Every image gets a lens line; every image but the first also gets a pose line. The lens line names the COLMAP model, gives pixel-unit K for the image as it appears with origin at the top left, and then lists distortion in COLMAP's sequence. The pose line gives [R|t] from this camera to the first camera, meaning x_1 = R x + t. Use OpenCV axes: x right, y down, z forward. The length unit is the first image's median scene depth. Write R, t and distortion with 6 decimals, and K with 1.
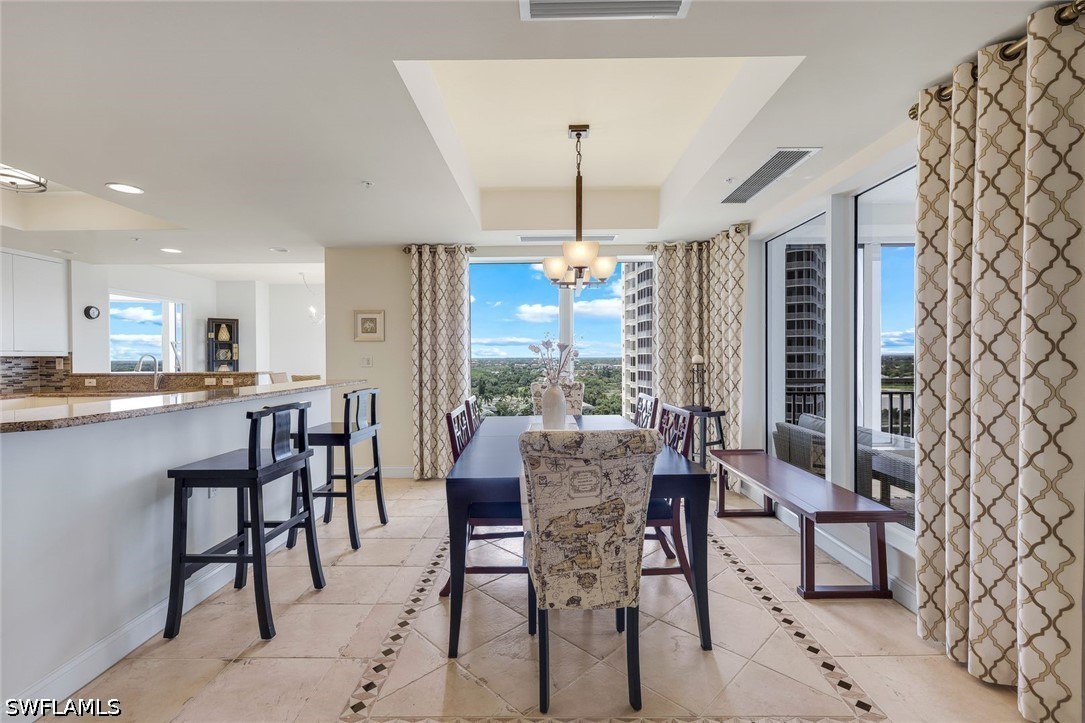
lens RADIAL K [[474.8, 0, 547.0], [0, 474.8, 358.7], [0, 0, 1]] dist [-0.000350, 0.000005]
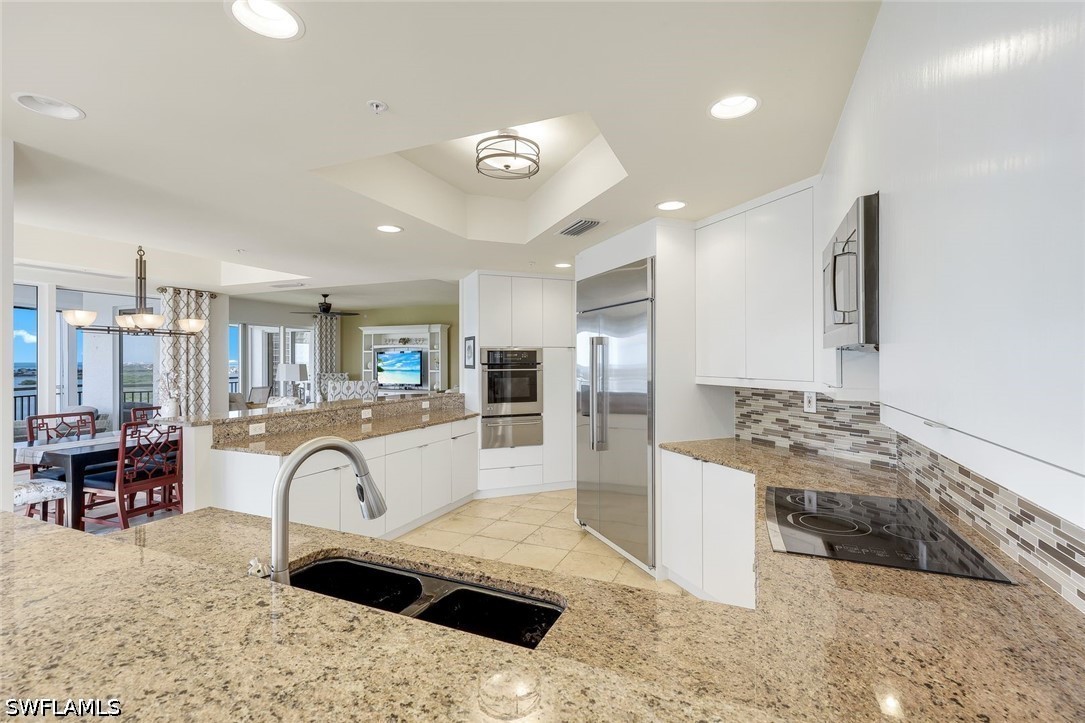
lens RADIAL K [[492.3, 0, 542.8], [0, 492.3, 358.5], [0, 0, 1]] dist [0.004402, 0.000891]
pose [[-0.916347, 0.008722, 0.400291, -1.183324], [0.009497, 0.999955, -0.000047, -0.046867], [-0.400273, 0.003758, -0.916388, 1.343871]]
